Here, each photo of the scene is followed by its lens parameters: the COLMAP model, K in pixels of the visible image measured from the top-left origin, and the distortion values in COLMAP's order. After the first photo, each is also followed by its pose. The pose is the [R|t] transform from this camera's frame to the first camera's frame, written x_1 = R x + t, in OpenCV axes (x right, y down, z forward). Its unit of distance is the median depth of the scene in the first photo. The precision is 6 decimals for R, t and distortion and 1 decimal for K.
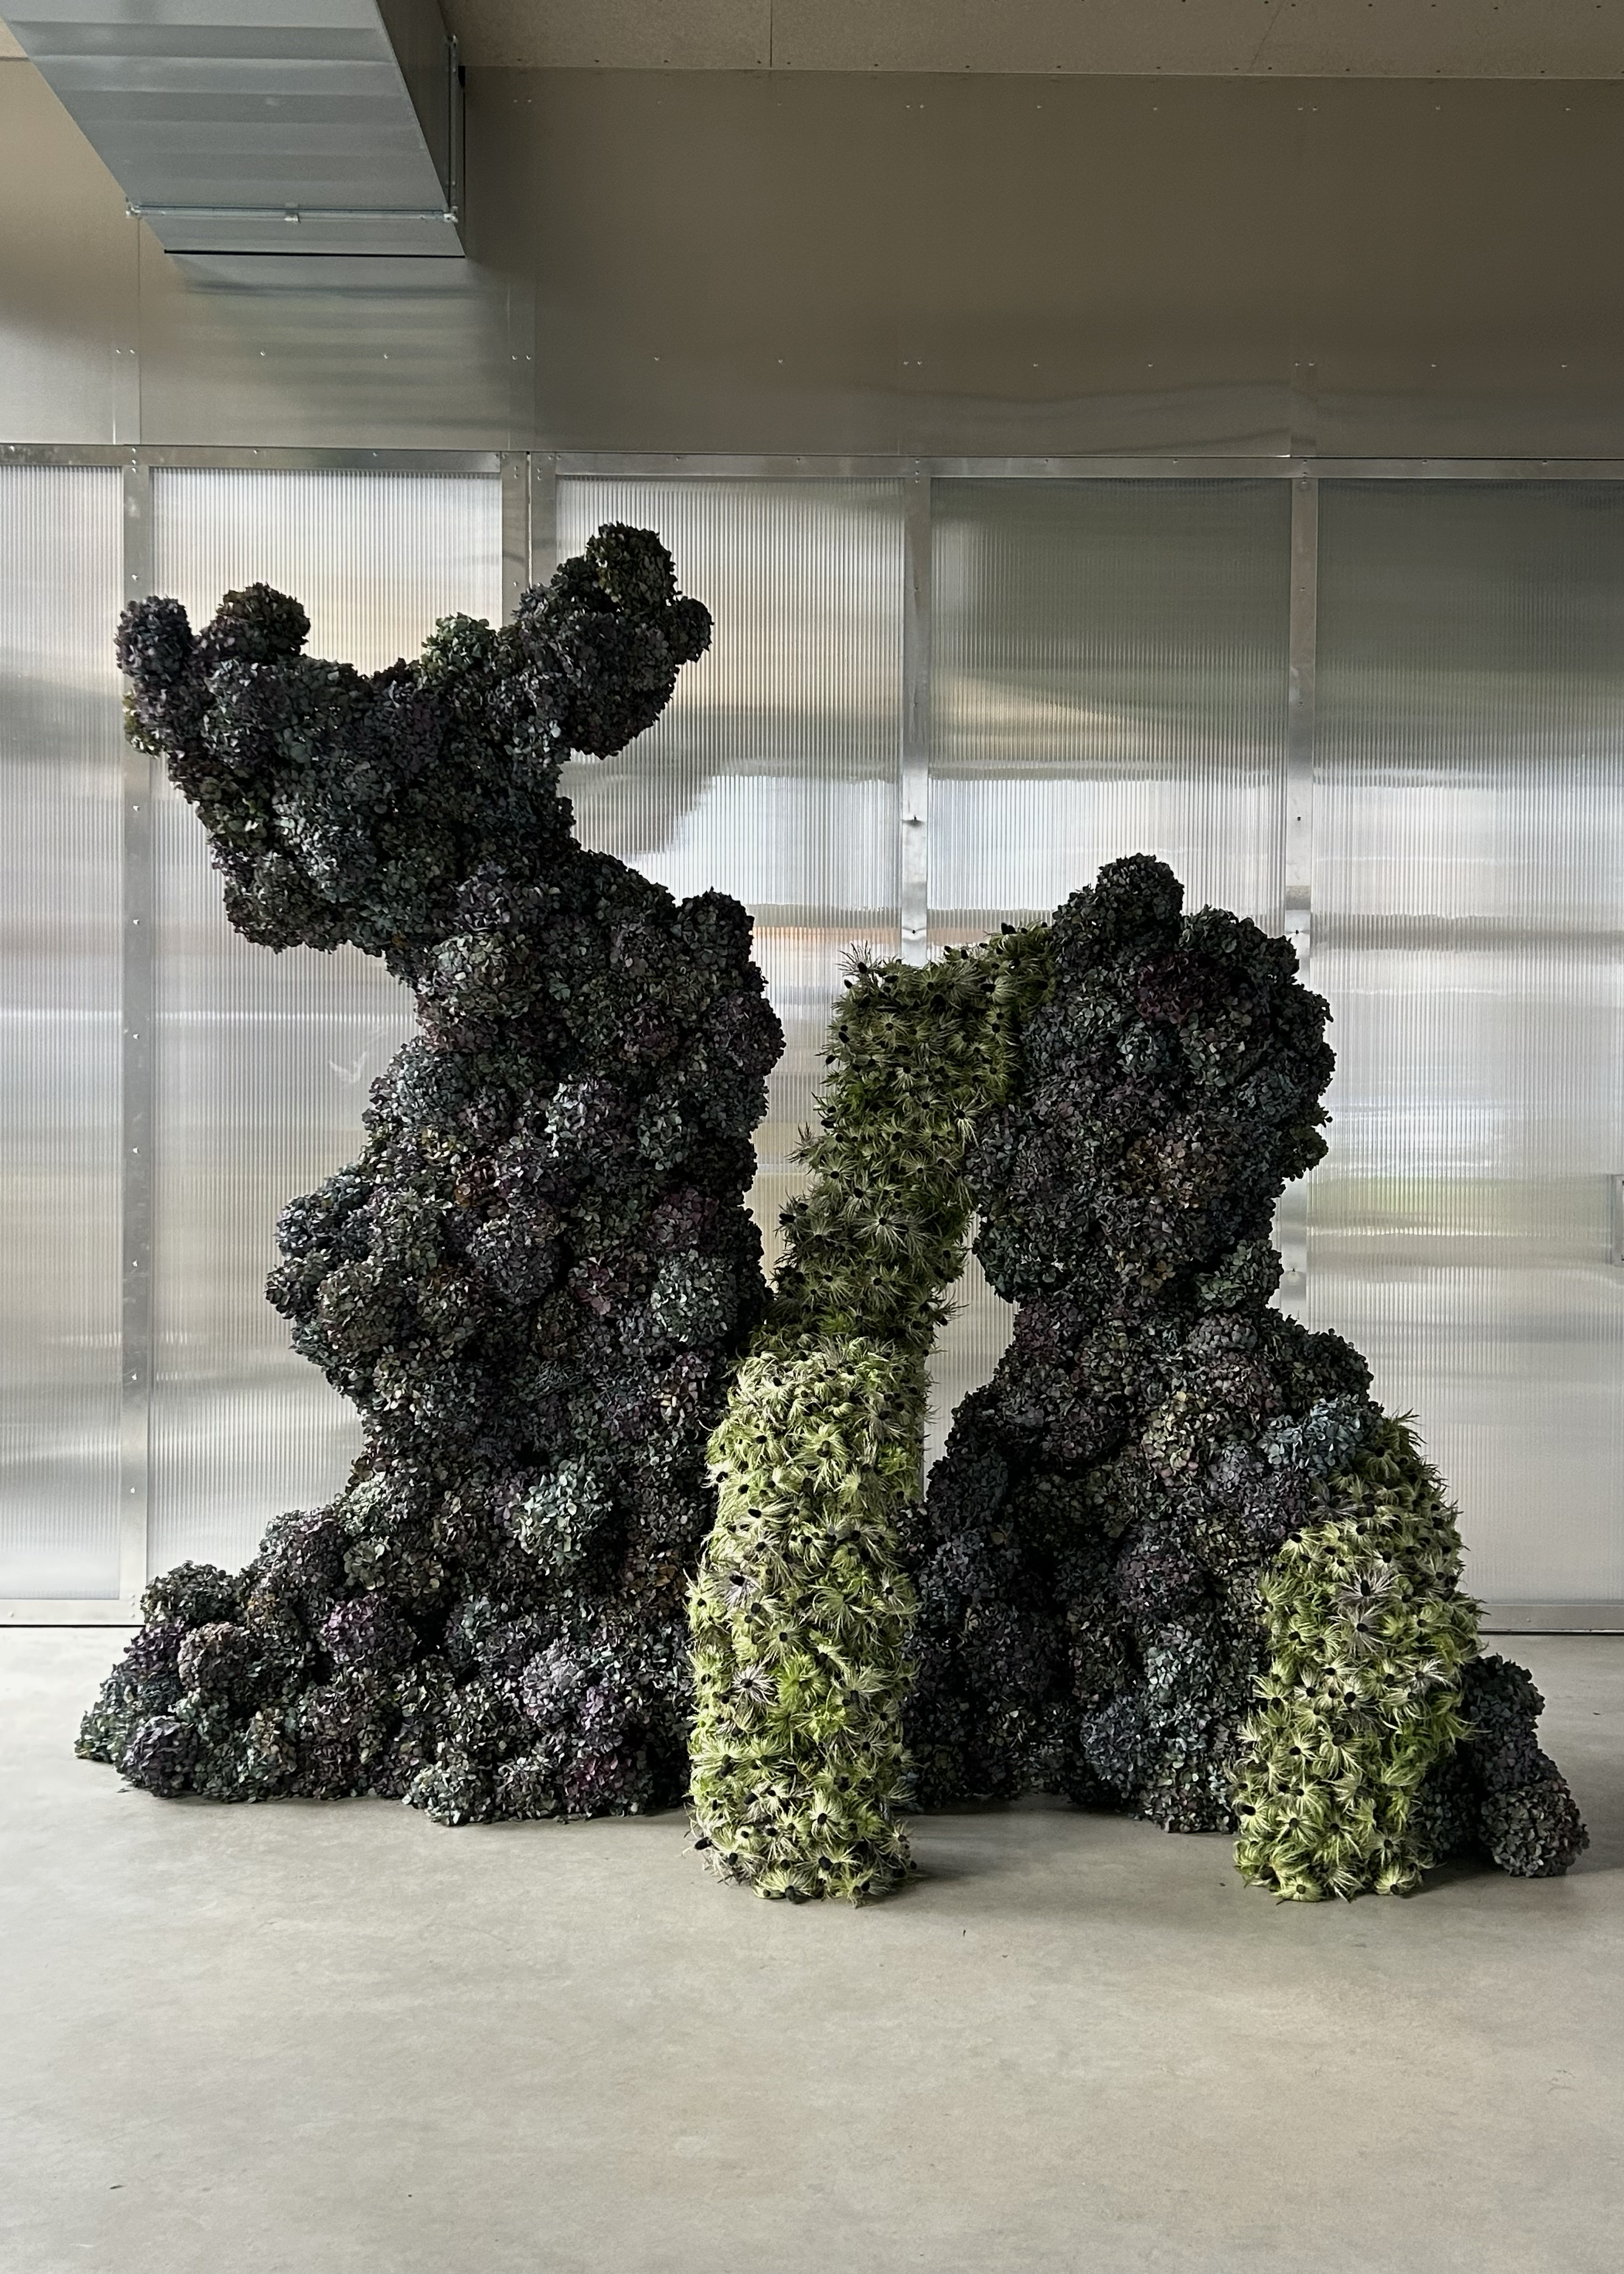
lens RADIAL K [[2270.2, 0, 843.6], [0, 2270.2, 1061.1], [0, 0, 1]] dist [0.108442, -0.288848]
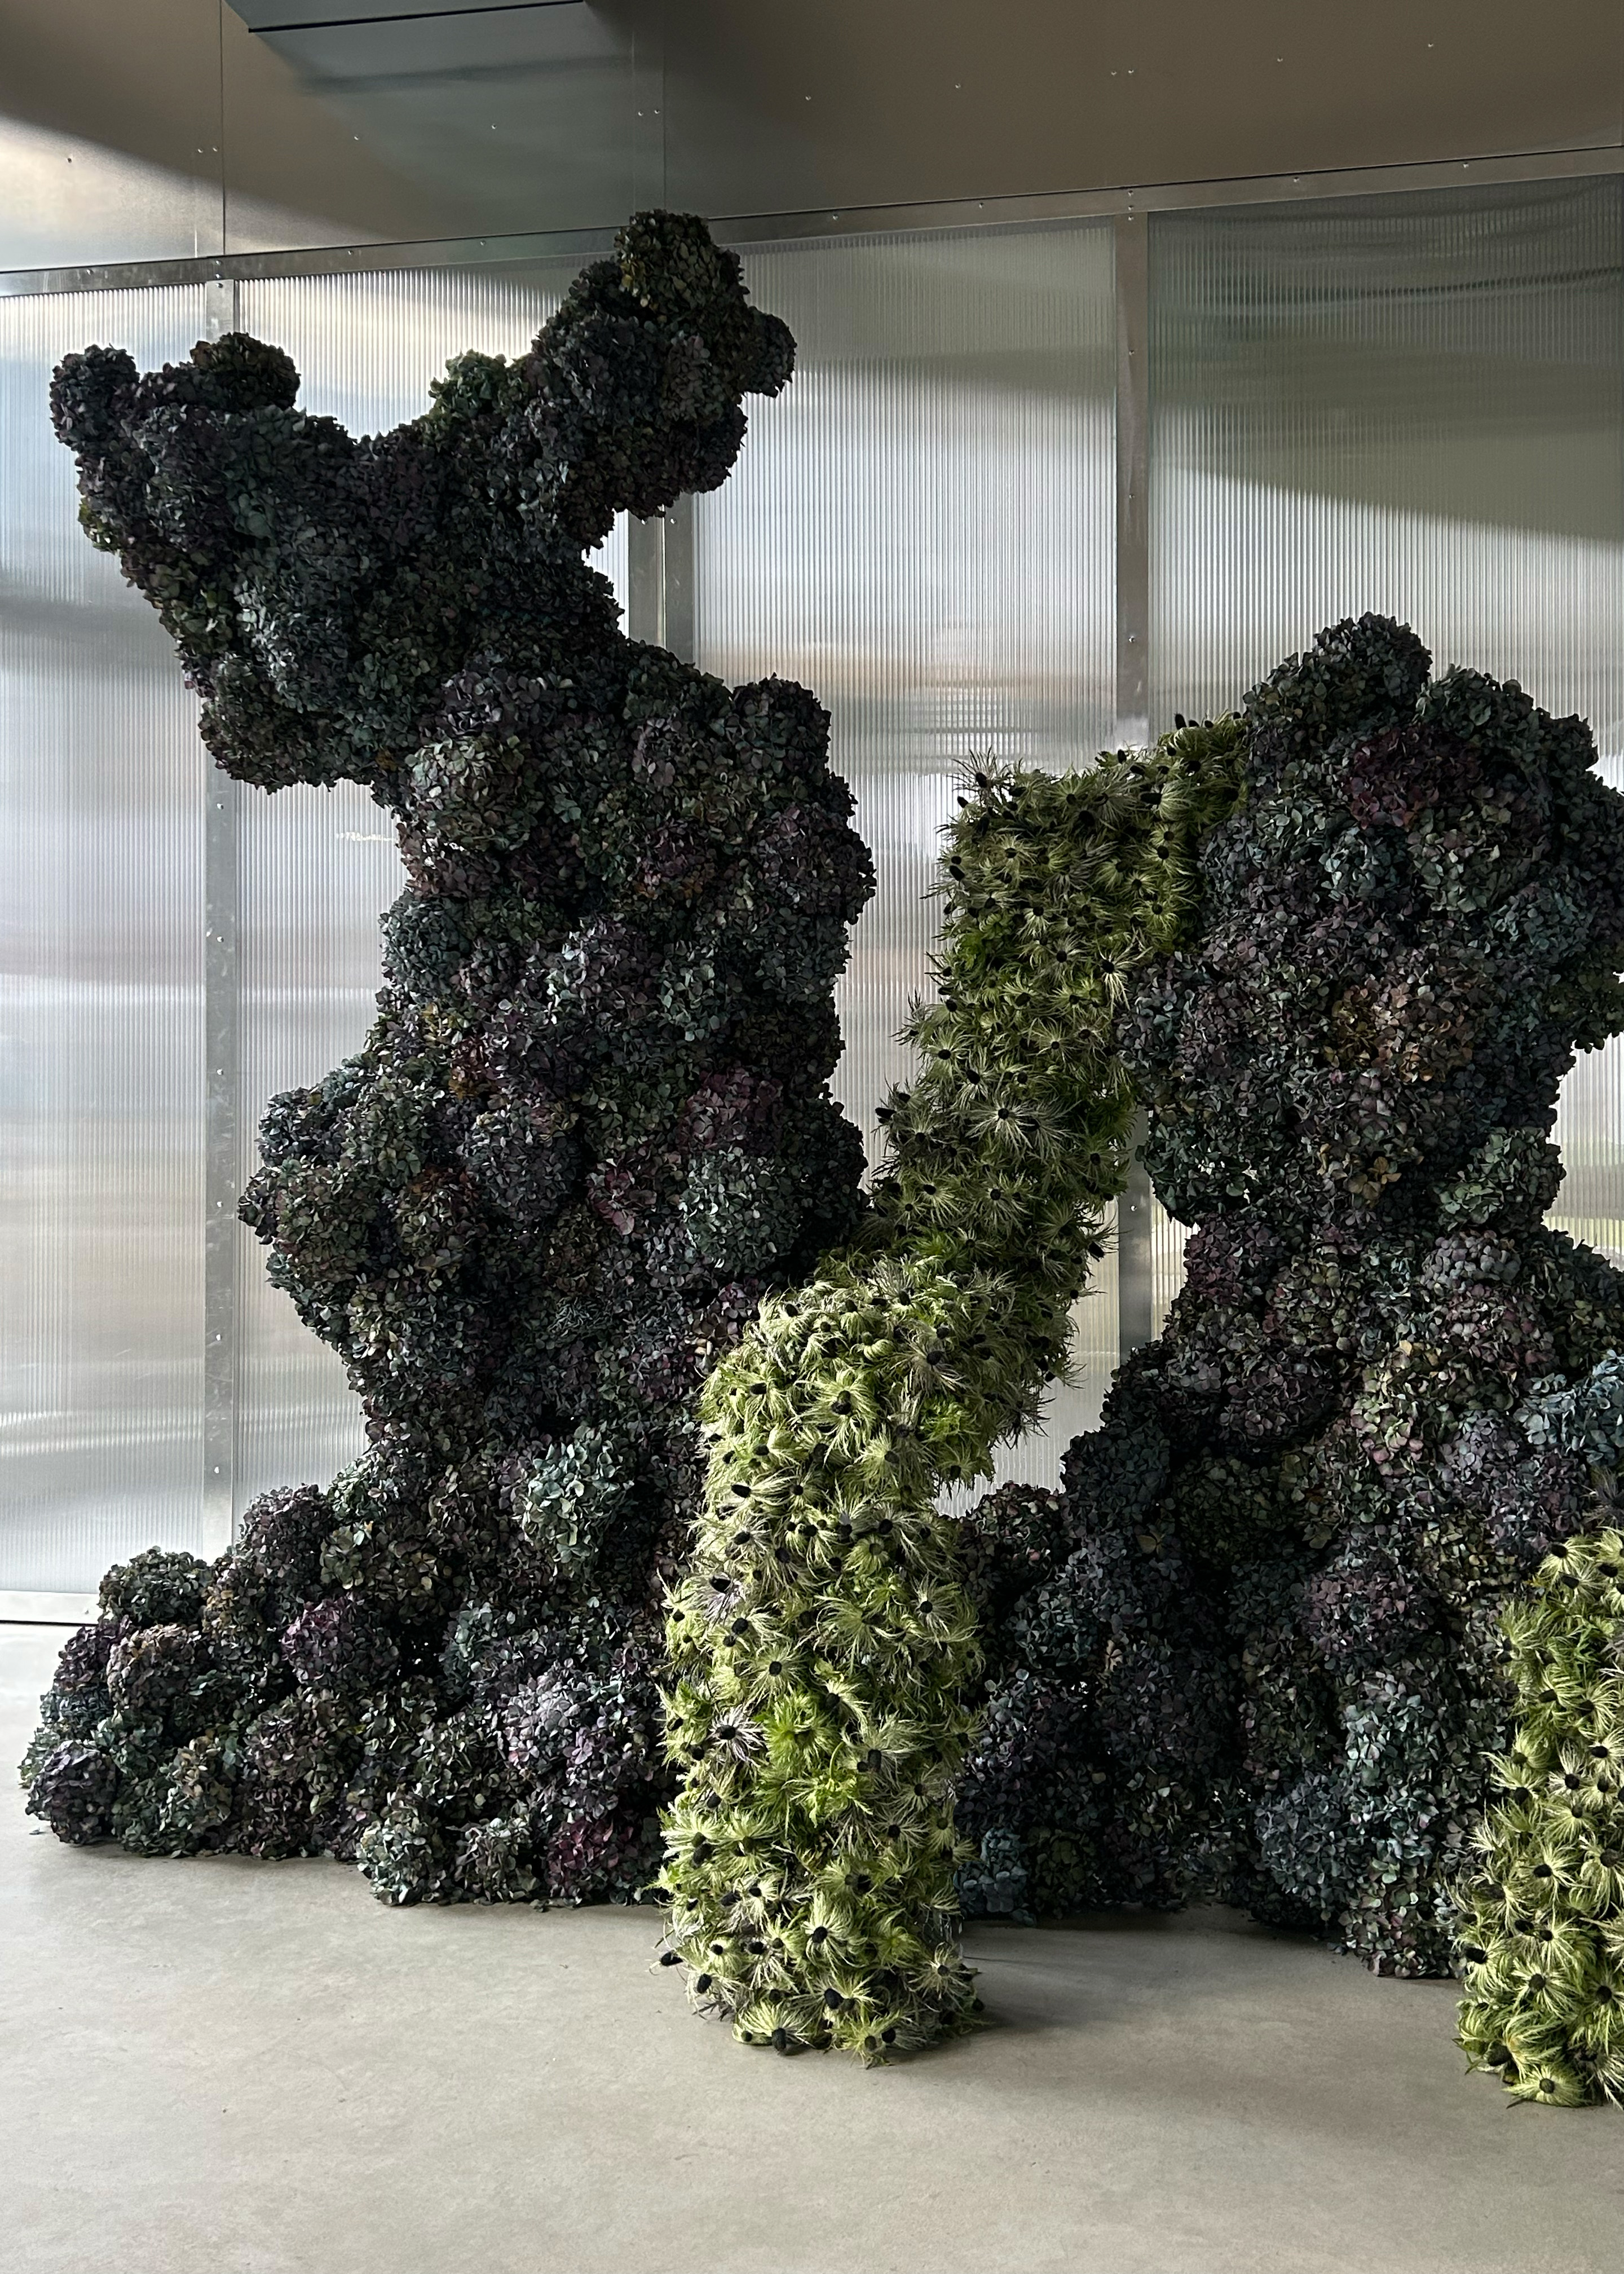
lens RADIAL K [[2270.2, 0, 843.6], [0, 2270.2, 1061.1], [0, 0, 1]] dist [0.108442, -0.288848]
pose [[0.980153, -0.014685, -0.197696, 0.117439], [0.011761, 0.999803, -0.015958, 0.067408], [0.197892, 0.013316, 0.980133, 0.274008]]
